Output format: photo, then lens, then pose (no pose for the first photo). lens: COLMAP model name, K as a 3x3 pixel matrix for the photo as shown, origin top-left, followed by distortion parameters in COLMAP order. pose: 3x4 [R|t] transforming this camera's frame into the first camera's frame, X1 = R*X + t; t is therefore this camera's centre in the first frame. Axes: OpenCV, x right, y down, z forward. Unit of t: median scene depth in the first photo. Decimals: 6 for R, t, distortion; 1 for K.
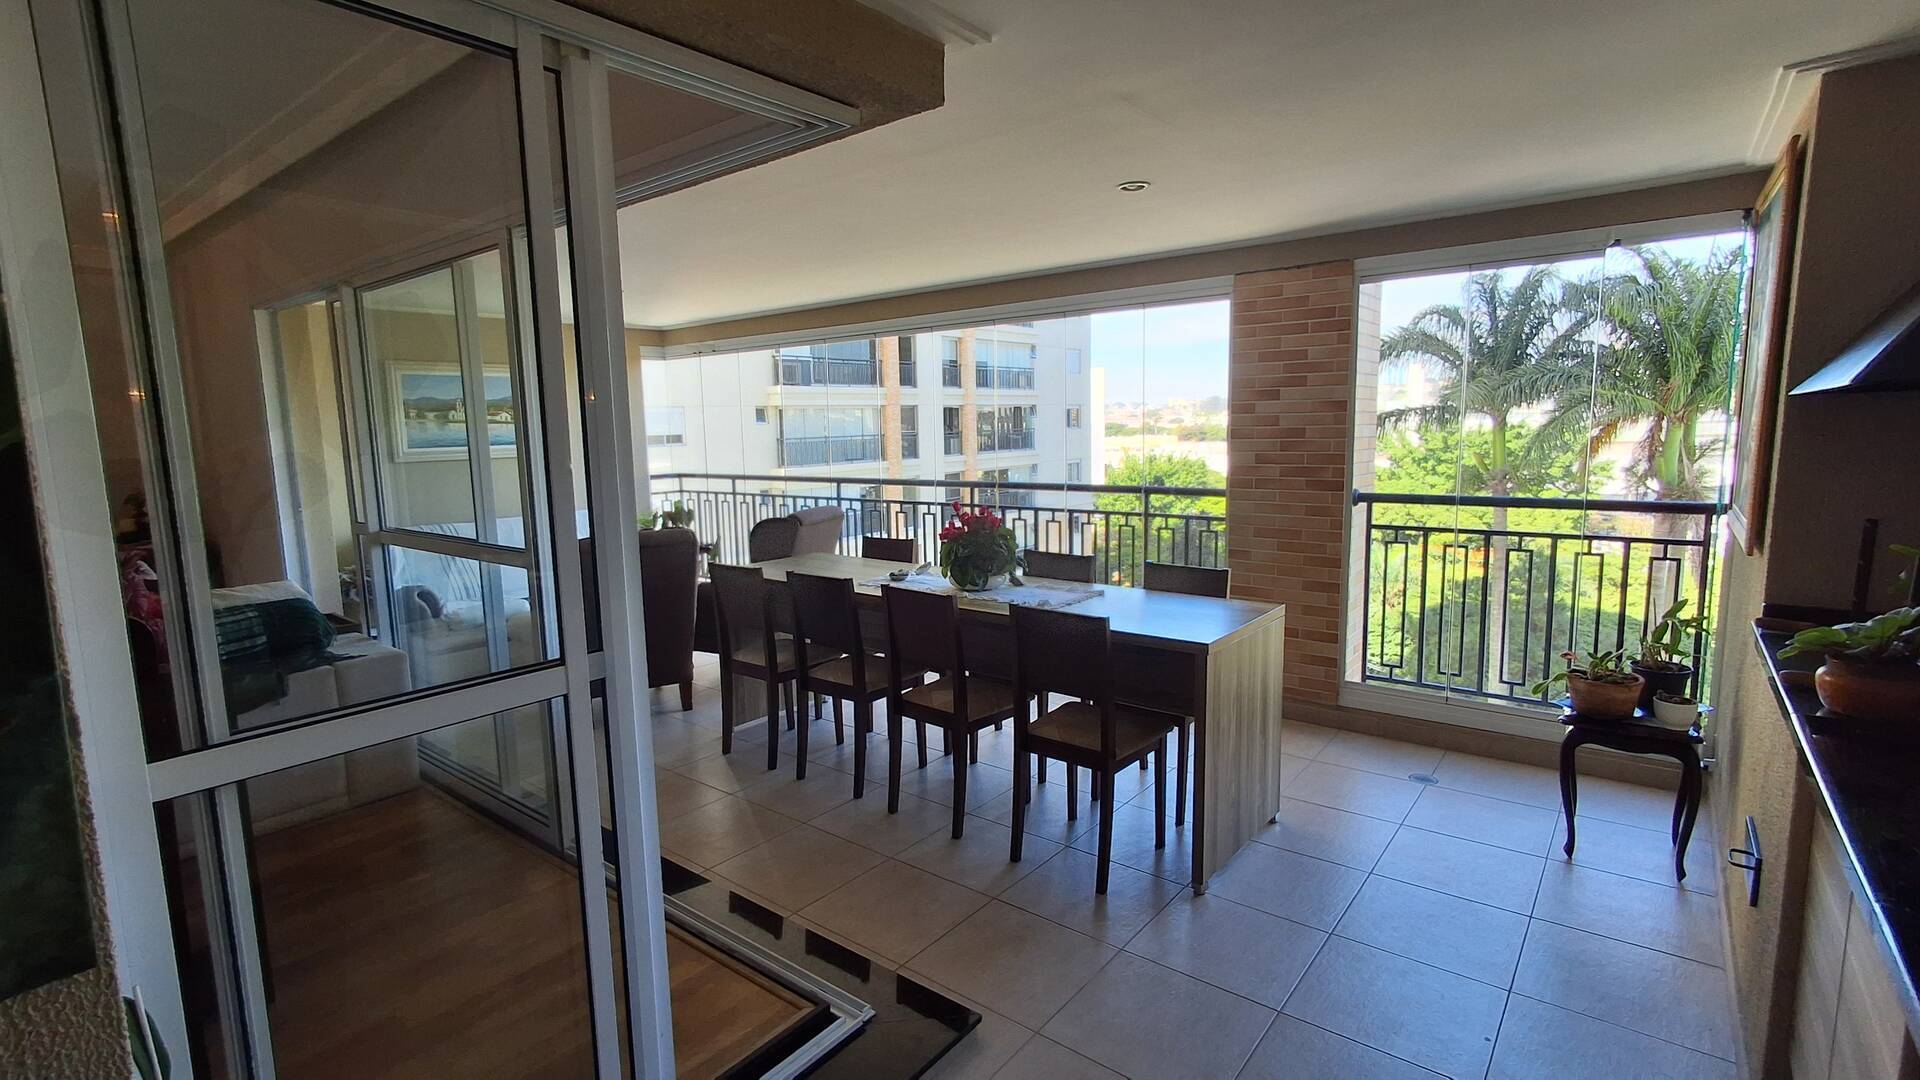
lens RADIAL K [[878.8, 0, 931.8], [0, 878.8, 539.2], [0, 0, 1]] dist [-0.004920, 0.005317]
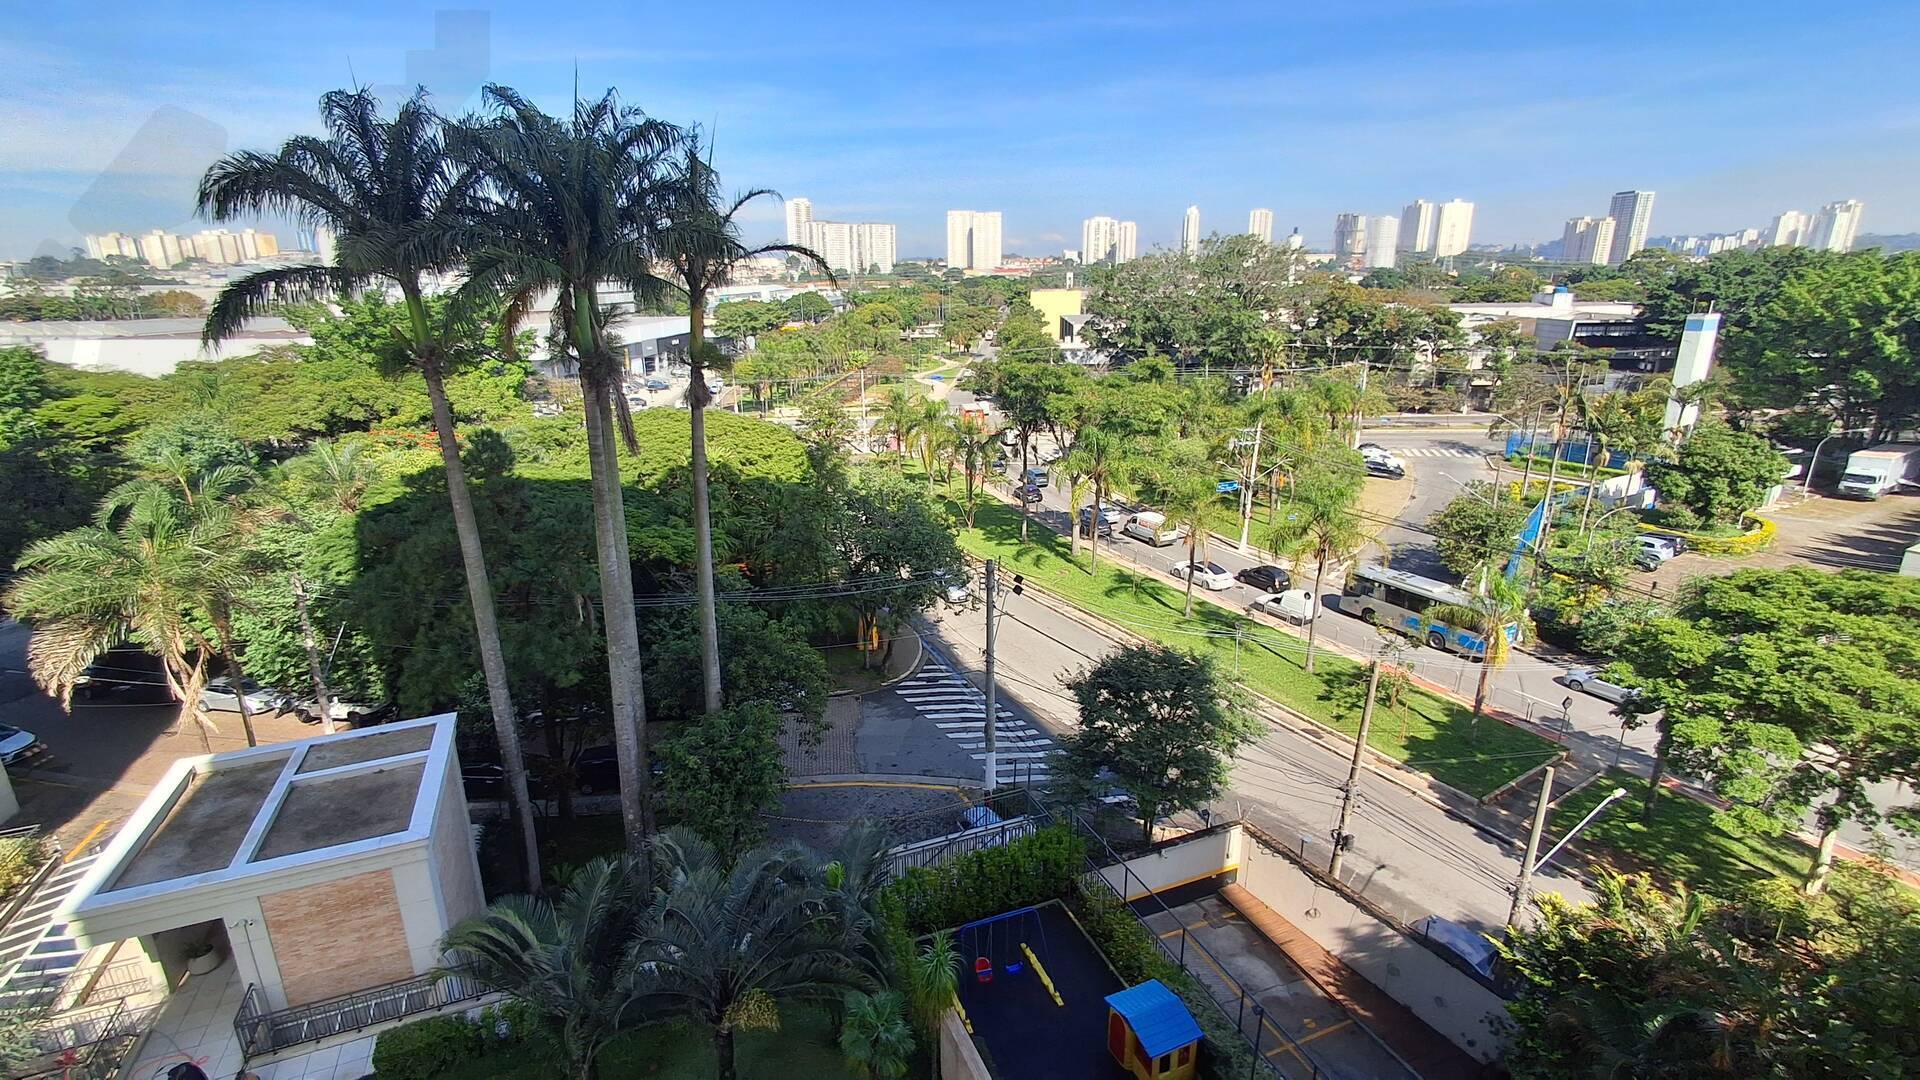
lens RADIAL K [[878.8, 0, 931.8], [0, 878.8, 539.2], [0, 0, 1]] dist [-0.004920, 0.005317]
pose [[0.478890, -0.238746, 0.844787, 0.108689], [0.118183, 0.971082, 0.207443, -0.014854], [-0.869883, 0.000497, 0.493257, 0.135893]]
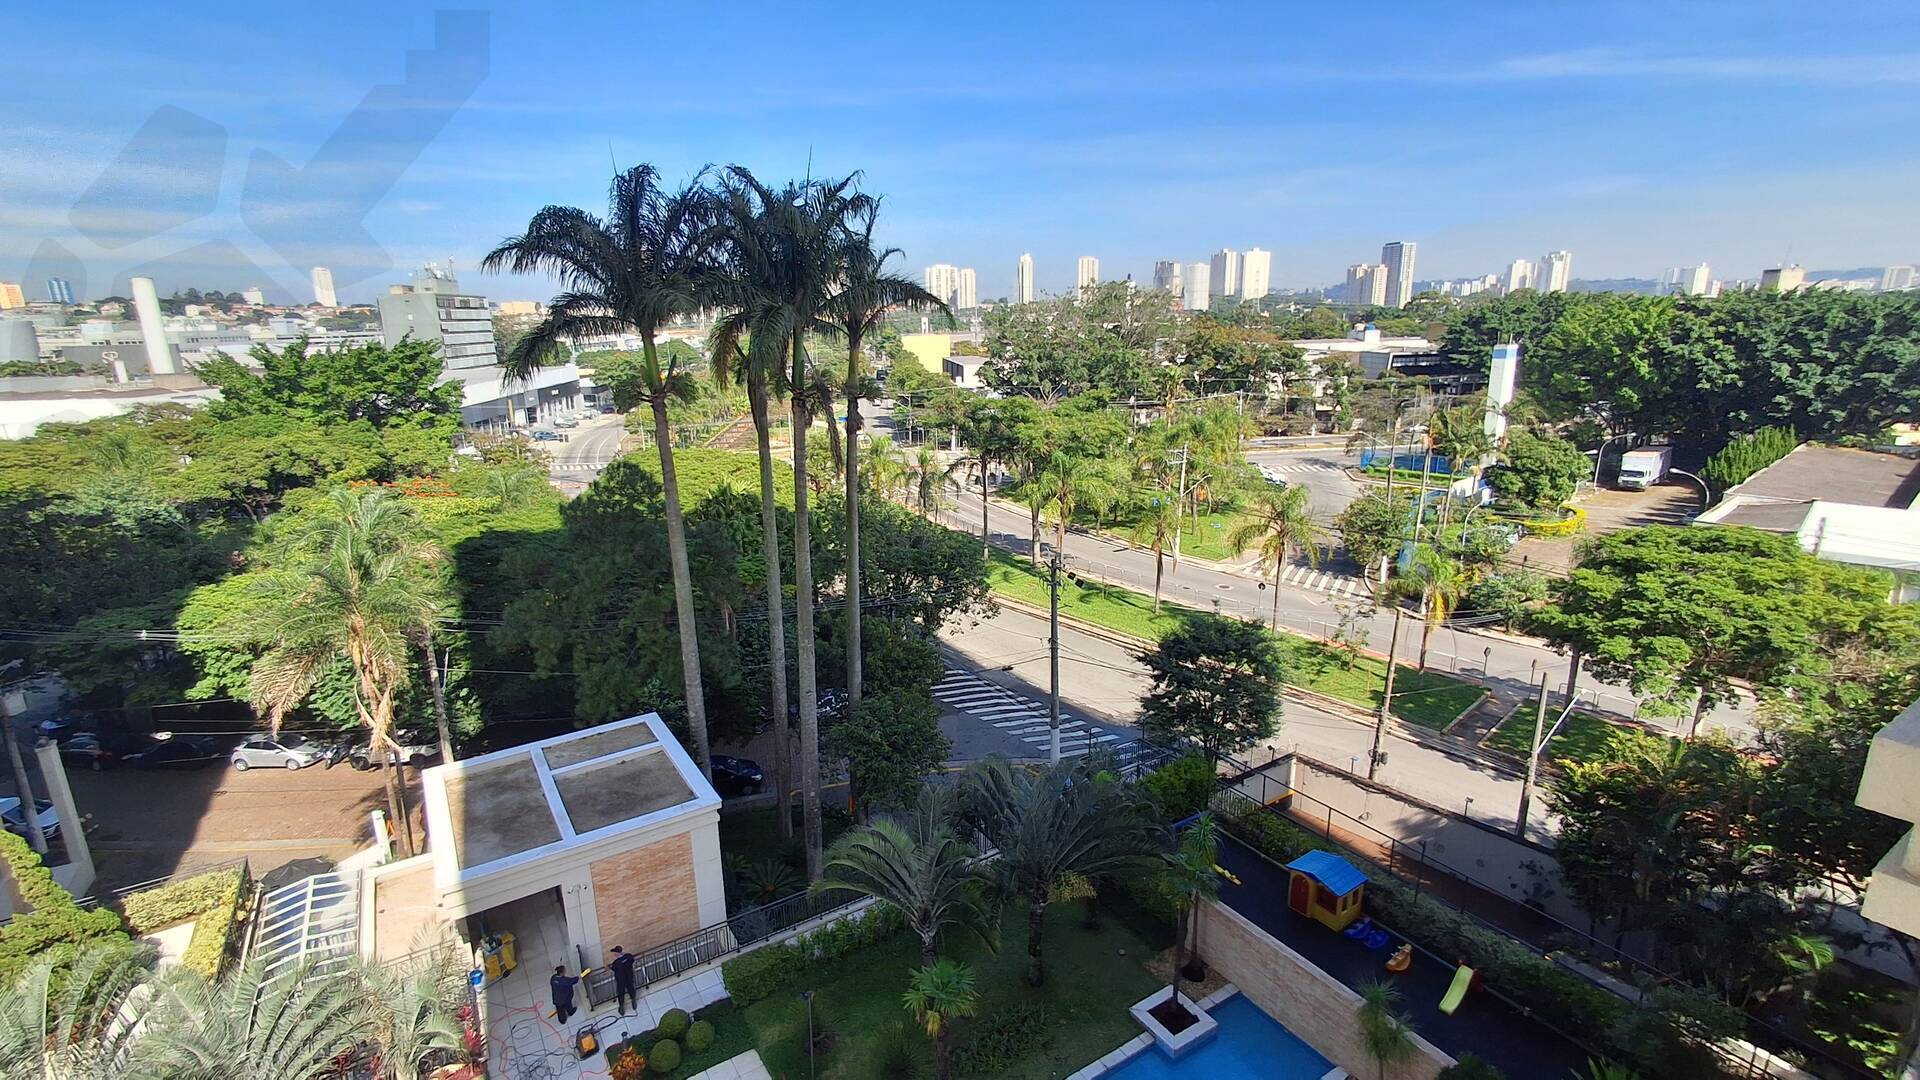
lens RADIAL K [[882.3, 0, 922.1], [0, 882.3, 540.5], [0, 0, 1]] dist [-0.009323, 0.010079]
pose [[0.321572, -0.218970, 0.921218, -0.238557], [0.142086, 0.973037, 0.181689, -0.046291], [-0.936164, 0.072466, 0.344014, 0.401446]]
